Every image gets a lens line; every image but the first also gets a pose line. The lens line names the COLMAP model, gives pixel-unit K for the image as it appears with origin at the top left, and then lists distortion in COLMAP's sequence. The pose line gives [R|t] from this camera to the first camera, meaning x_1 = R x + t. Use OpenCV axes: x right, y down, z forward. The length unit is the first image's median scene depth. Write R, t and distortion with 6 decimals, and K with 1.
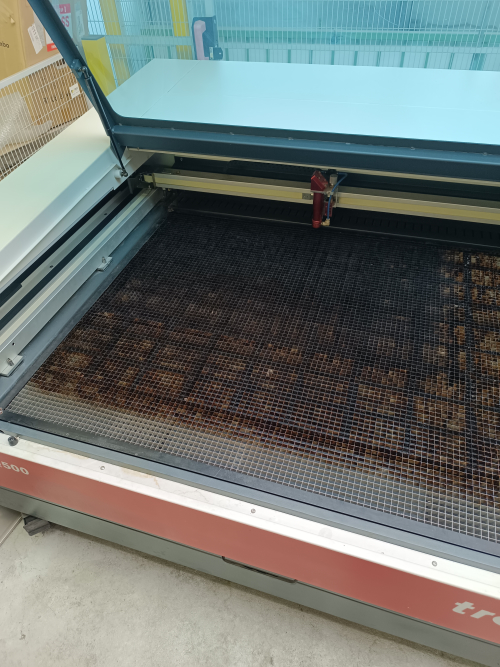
lens RADIAL K [[466.4, 0, 250.0], [0, 466.4, 333.5], [0, 0, 1]] dist [0.033092, -0.044370]
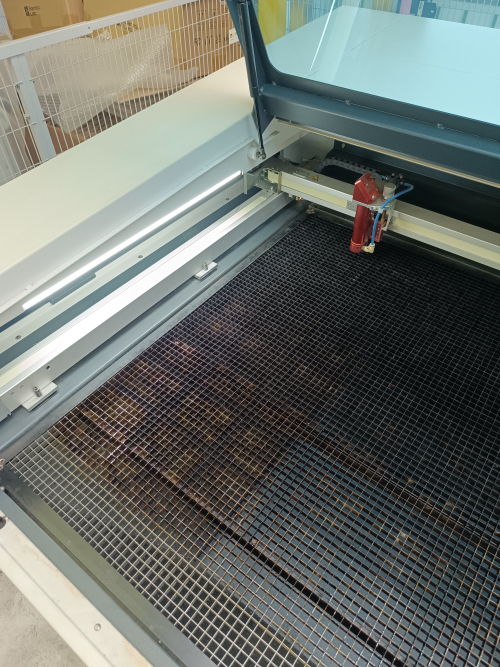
lens RADIAL K [[466.4, 0, 250.0], [0, 466.4, 333.5], [0, 0, 1]] dist [0.033092, -0.044370]
pose [[0.942021, 0.266075, -0.204451, -0.073191], [-0.256352, 0.963811, 0.073160, -0.138192], [0.216518, -0.016507, 0.976139, 0.325072]]
